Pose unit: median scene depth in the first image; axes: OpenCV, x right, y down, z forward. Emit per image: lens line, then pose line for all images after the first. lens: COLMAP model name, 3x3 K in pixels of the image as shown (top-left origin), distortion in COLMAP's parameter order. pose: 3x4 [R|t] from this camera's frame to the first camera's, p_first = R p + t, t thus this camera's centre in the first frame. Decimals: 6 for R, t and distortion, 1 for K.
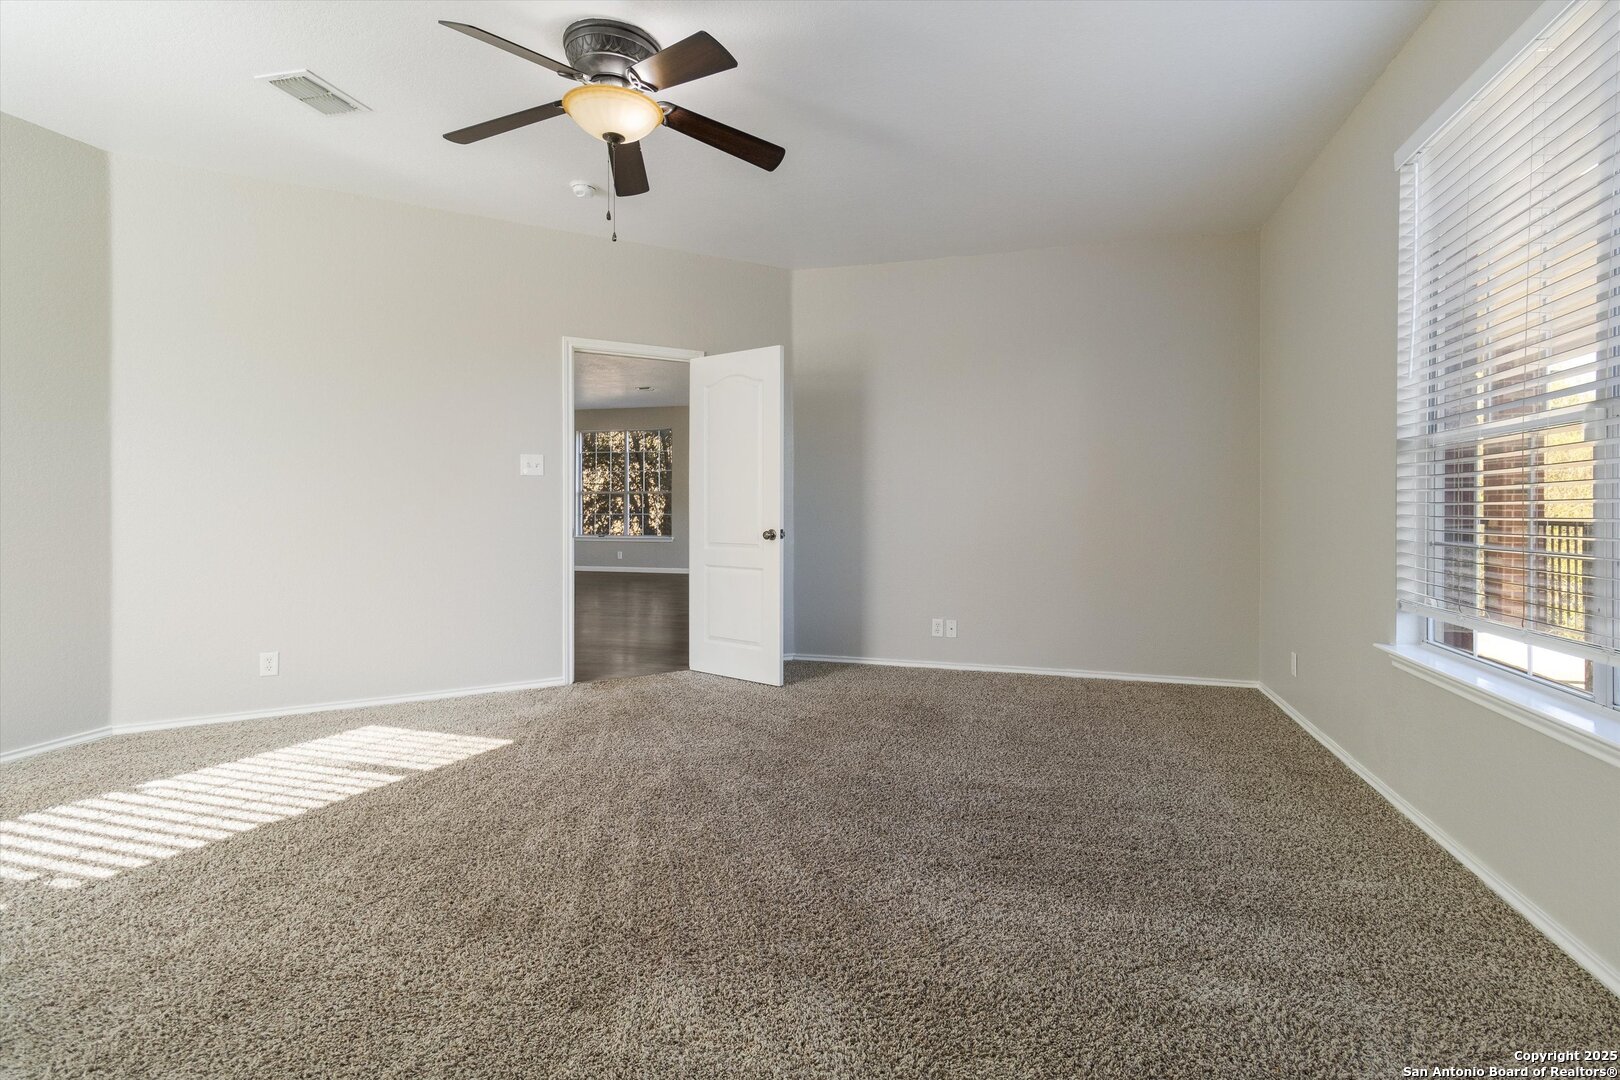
lens RADIAL K [[759.2, 0, 830.7], [0, 759.2, 505.4], [0, 0, 1]] dist [0.007710, -0.000252]
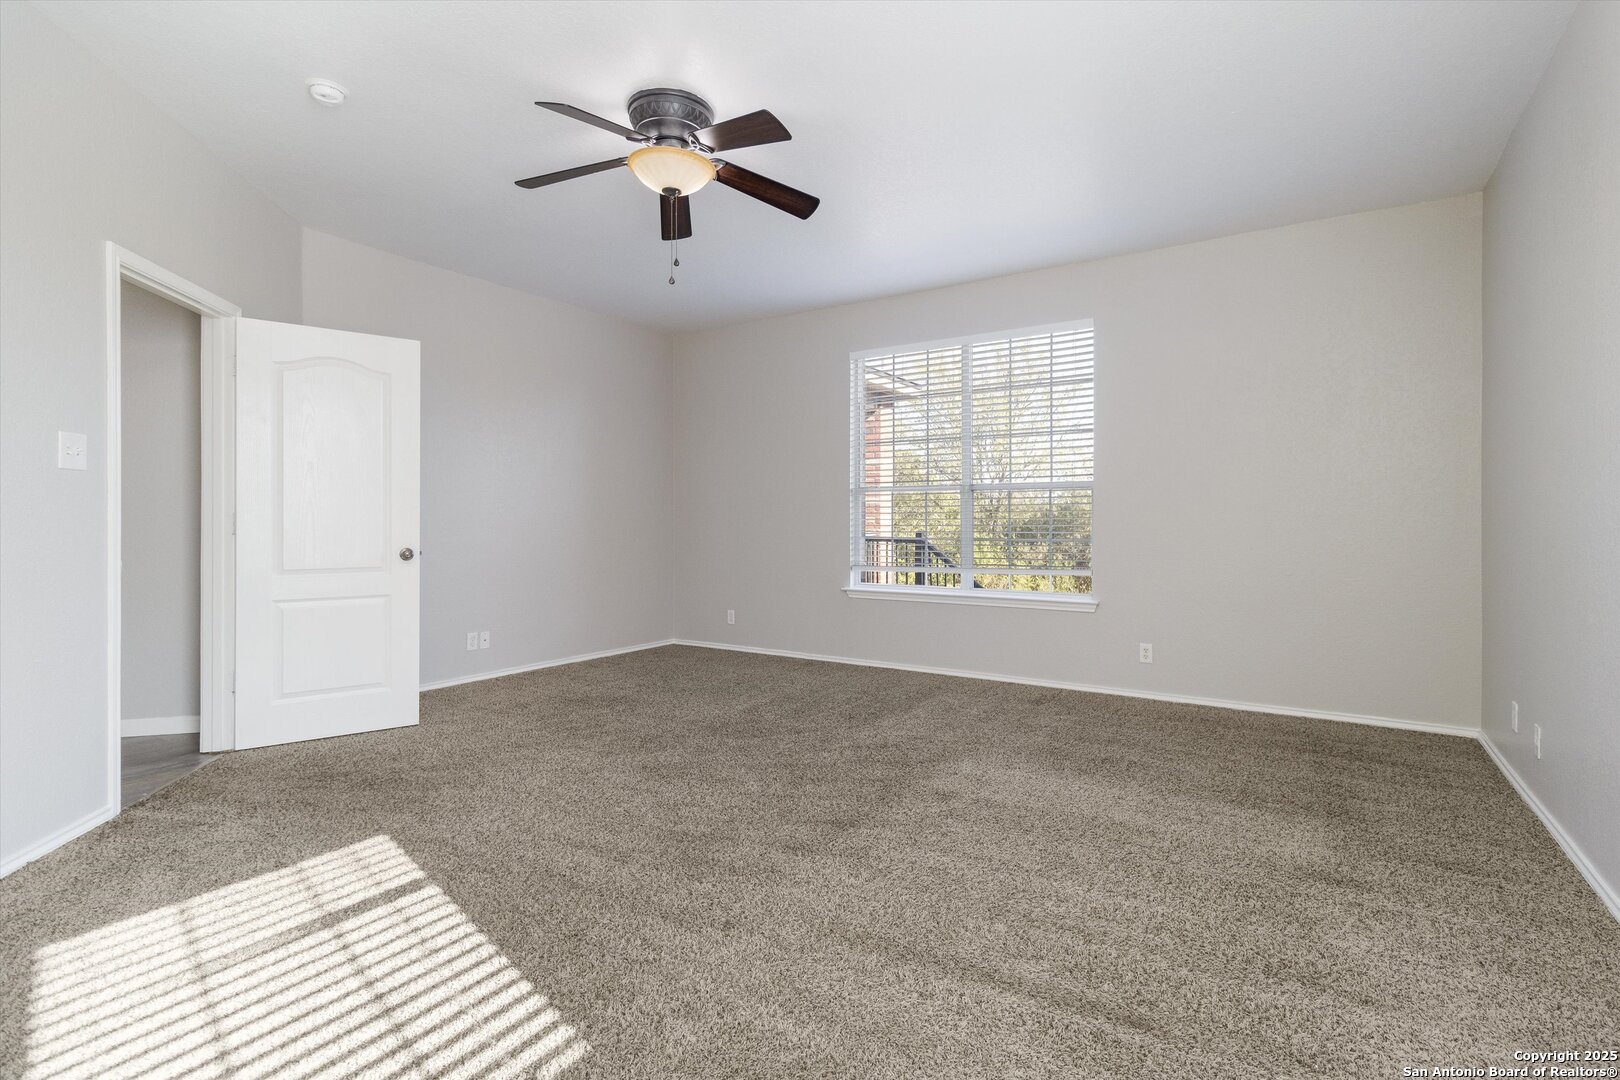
lens RADIAL K [[765.3, 0, 834.5], [0, 765.3, 517.1], [0, 0, 1]] dist [0.014657, -0.000317]
pose [[0.272896, 0.002449, 0.962040, -1.151436], [0.005474, 0.999977, -0.004099, 0.003025], [-0.962028, 0.006385, 0.272876, 0.407626]]
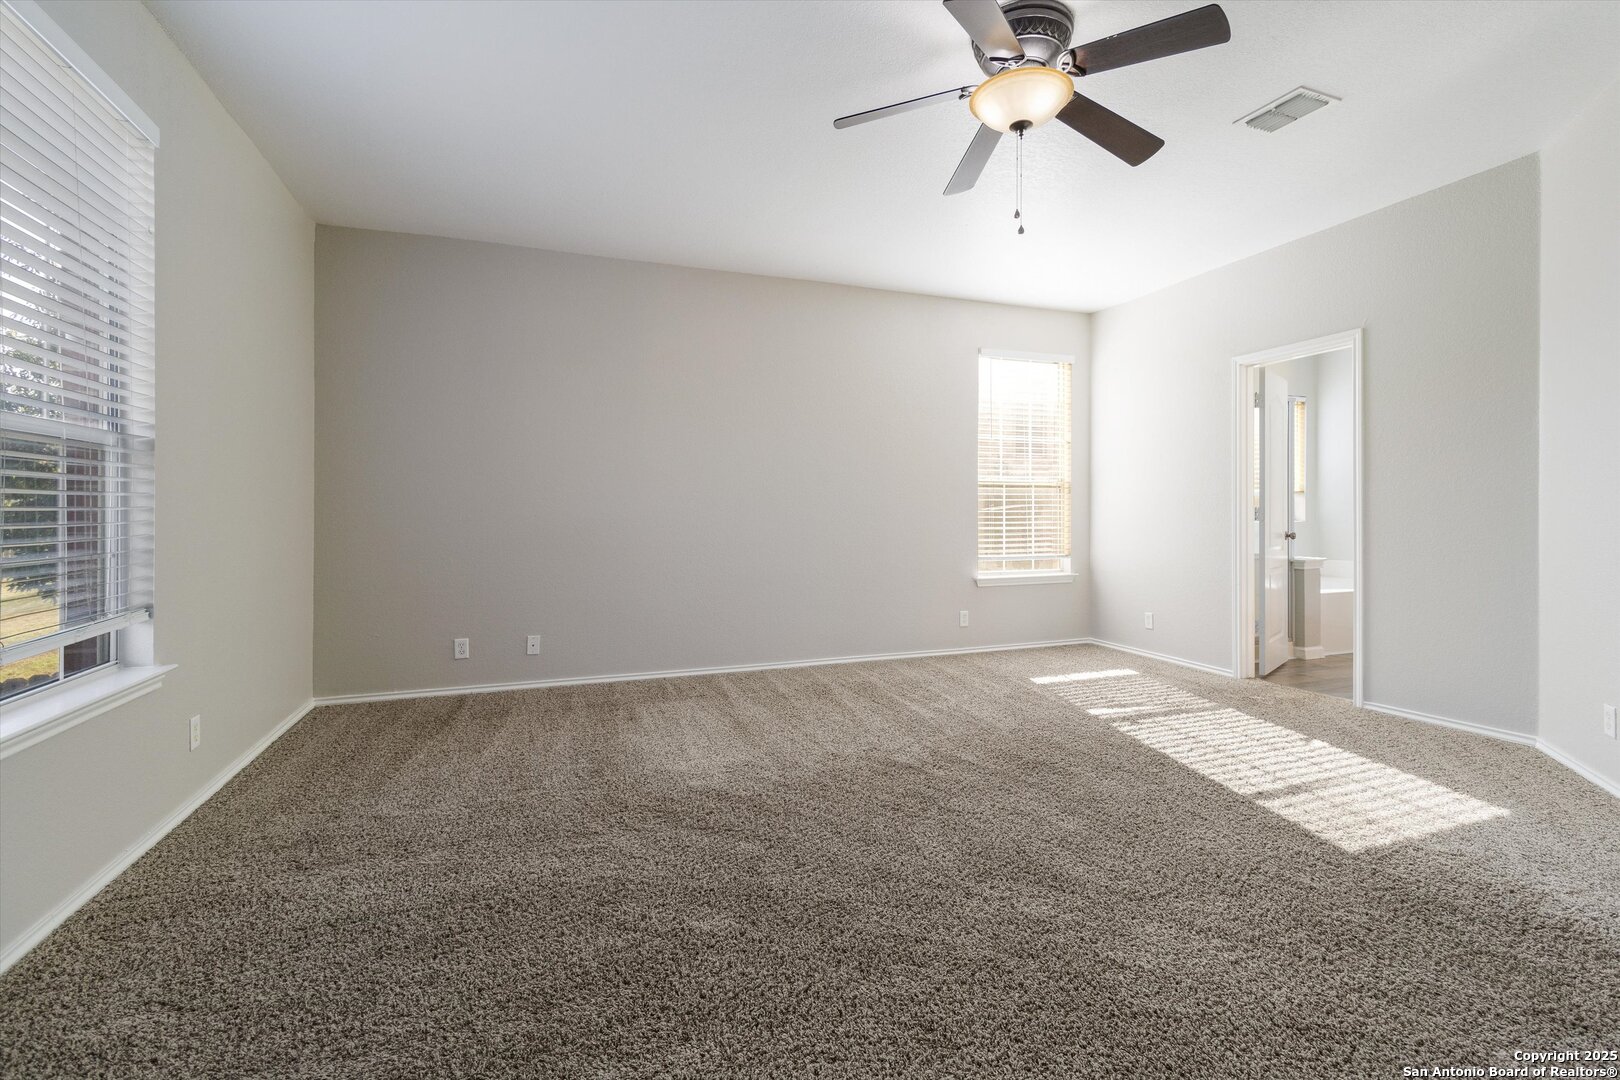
lens RADIAL K [[765.3, 0, 834.5], [0, 765.3, 517.1], [0, 0, 1]] dist [0.014657, -0.000317]
pose [[-0.798410, 0.003587, -0.602103, 0.431849], [-0.000116, 0.999981, 0.006112, -0.000393], [0.602114, 0.004950, -0.798395, 1.437190]]
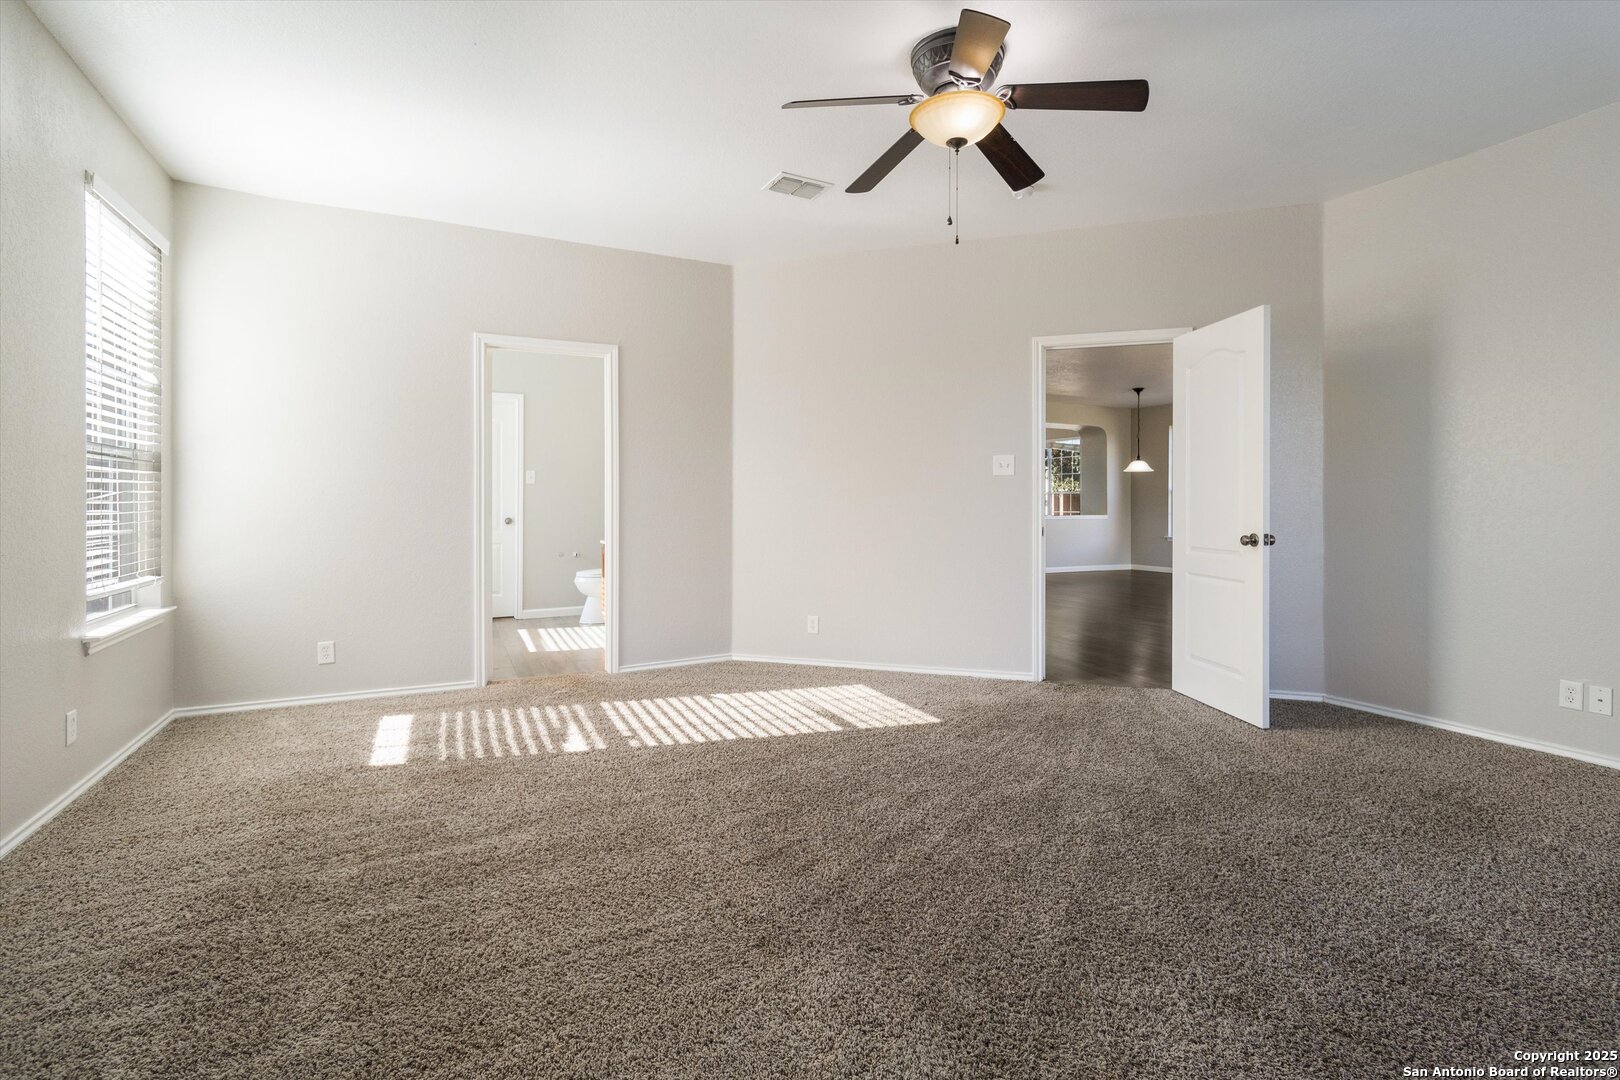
lens RADIAL K [[759.2, 0, 830.7], [0, 759.2, 505.4], [0, 0, 1]] dist [0.007710, -0.000252]
pose [[0.678557, 0.000407, -0.734547, 0.307475], [0.001311, 0.999998, 0.001764, -0.000627], [0.734546, -0.002160, 0.678555, 0.165246]]
